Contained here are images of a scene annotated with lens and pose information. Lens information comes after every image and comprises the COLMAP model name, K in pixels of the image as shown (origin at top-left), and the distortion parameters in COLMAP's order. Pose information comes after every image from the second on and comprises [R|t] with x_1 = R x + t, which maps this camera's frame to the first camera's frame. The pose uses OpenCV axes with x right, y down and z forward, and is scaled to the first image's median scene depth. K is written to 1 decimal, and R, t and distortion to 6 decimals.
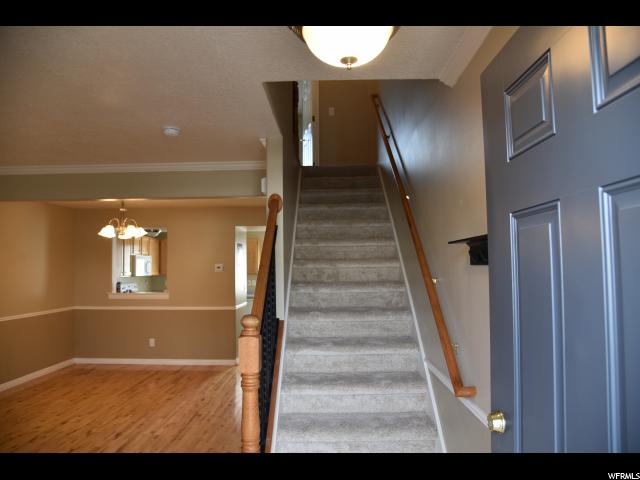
lens RADIAL K [[460.8, 0, 319.0], [0, 460.8, 241.6], [0, 0, 1]] dist [-0.088865, 0.061154]
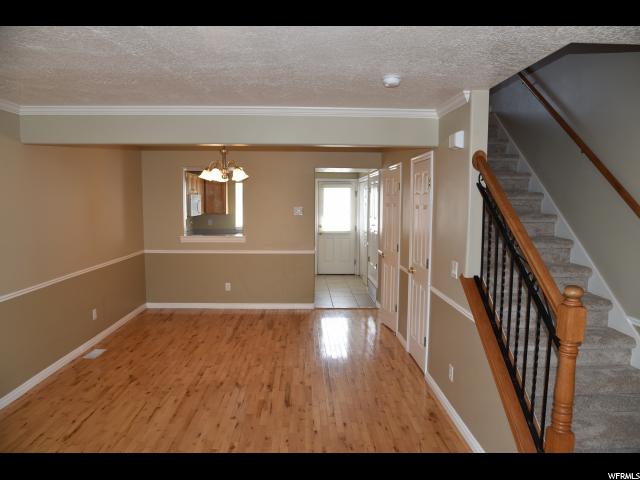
lens RADIAL K [[460.8, 0, 321.6], [0, 460.8, 238.4], [0, 0, 1]] dist [-0.088865, 0.061154]
pose [[0.997436, 0.008707, 0.071032, -0.360231], [-0.018431, 0.990342, 0.137413, -0.032702], [-0.069150, -0.138370, 0.987964, 0.032271]]
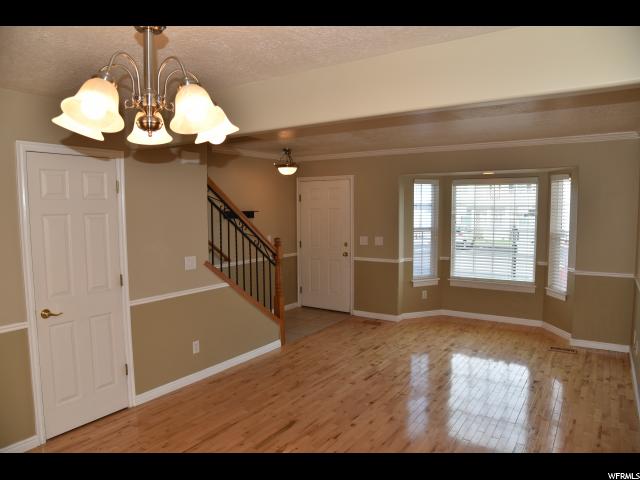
lens RADIAL K [[460.8, 0, 320.2], [0, 460.8, 241.0], [0, 0, 1]] dist [-0.088865, 0.061154]
pose [[-0.856262, -0.028799, 0.515739, -0.806558], [-0.018580, 0.999516, 0.024966, 0.050426], [-0.516208, 0.011795, -0.856382, 1.492946]]
